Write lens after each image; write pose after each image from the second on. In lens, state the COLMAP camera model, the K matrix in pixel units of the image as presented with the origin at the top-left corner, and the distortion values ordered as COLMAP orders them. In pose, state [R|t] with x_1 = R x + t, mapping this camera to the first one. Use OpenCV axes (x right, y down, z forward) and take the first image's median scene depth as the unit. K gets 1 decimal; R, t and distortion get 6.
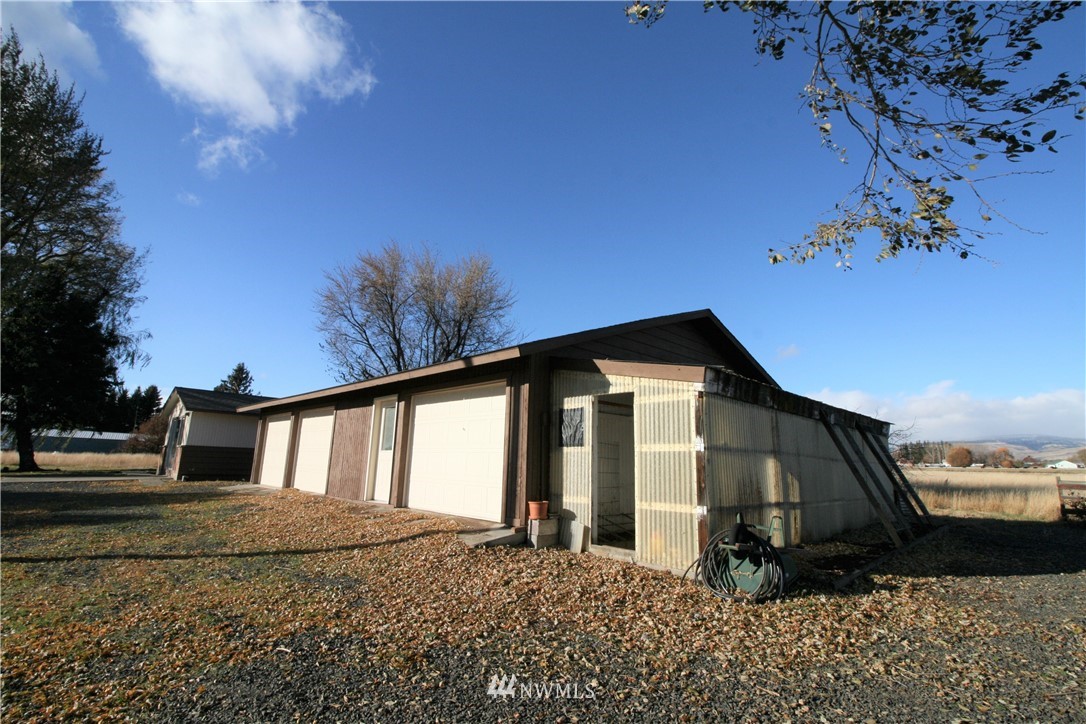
lens RADIAL K [[499.3, 0, 543.3], [0, 499.3, 361.3], [0, 0, 1]] dist [-0.007920, -0.002040]
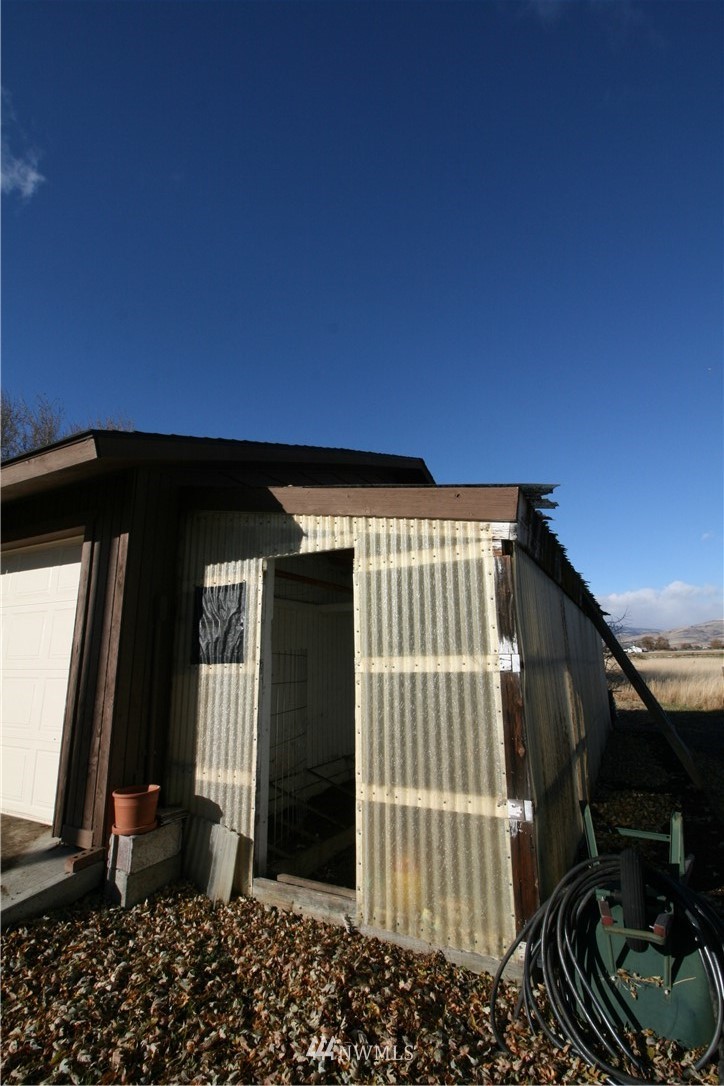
lens RADIAL K [[499.3, 0, 363.0], [0, 499.3, 547.0], [0, 0, 1]] dist [-0.007920, -0.002040]
pose [[0.950081, 0.032570, 0.310300, 0.041713], [-0.025296, 0.999303, -0.027439, 0.076169], [-0.310977, 0.018220, 0.950243, 0.557358]]
